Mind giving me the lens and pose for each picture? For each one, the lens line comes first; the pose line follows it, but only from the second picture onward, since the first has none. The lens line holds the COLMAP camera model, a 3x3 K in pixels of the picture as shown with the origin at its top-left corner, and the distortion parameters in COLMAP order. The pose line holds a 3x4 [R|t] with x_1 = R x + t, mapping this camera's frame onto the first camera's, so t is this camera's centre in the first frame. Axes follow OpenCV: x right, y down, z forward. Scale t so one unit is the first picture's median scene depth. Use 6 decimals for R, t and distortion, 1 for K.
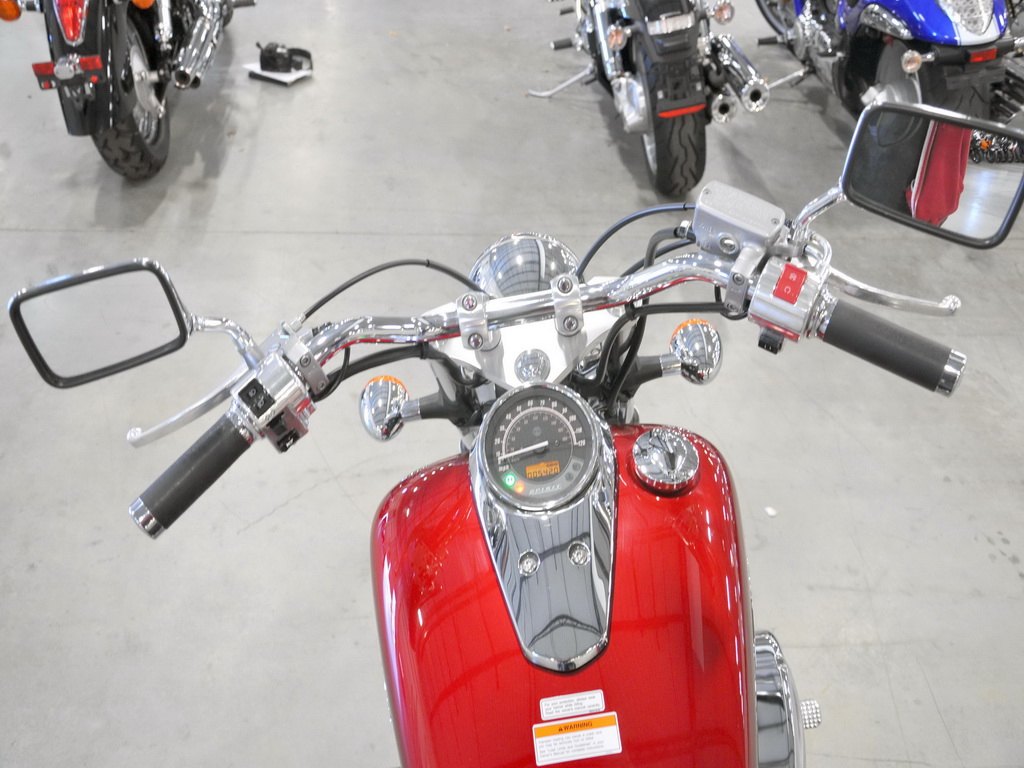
lens RADIAL K [[1053.4, 0, 512.0], [0, 1053.4, 384.0], [0, 0, 1]] dist [-0.088988, 0.221768]
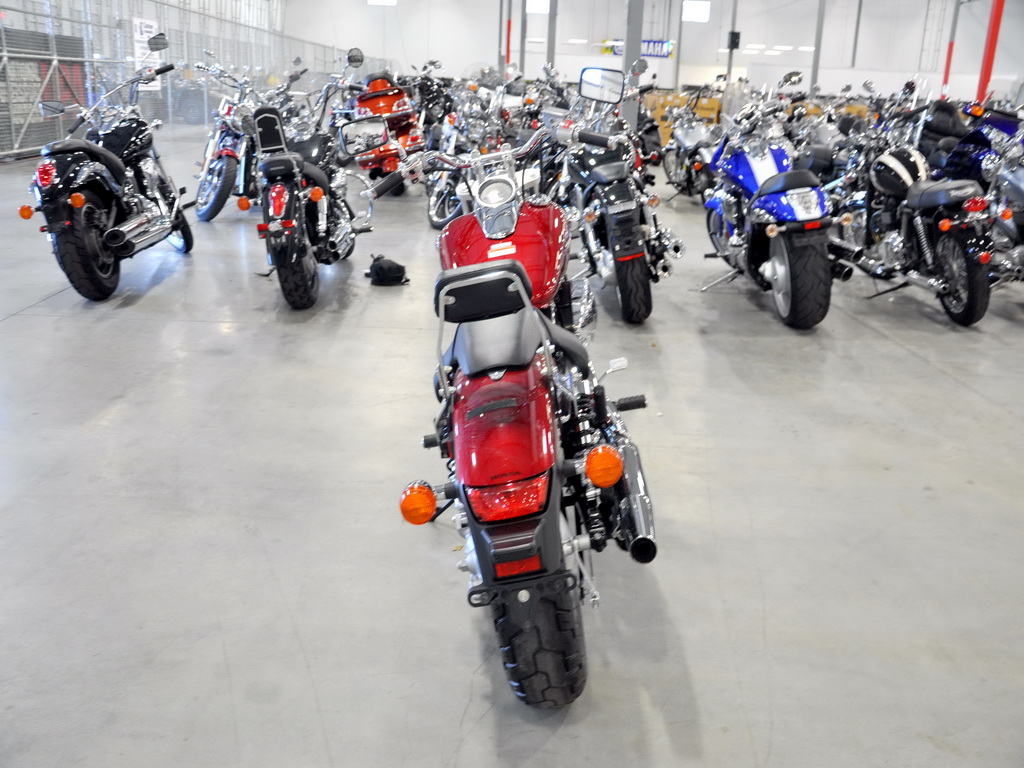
lens RADIAL K [[1053.4, 0, 512.0], [0, 1053.4, 384.0], [0, 0, 1]] dist [-0.088988, 0.221768]
pose [[0.998016, -0.007053, -0.062560, 0.077587], [-0.013980, 0.944066, -0.329461, 0.477122], [0.061384, 0.329682, 0.942094, -0.508663]]
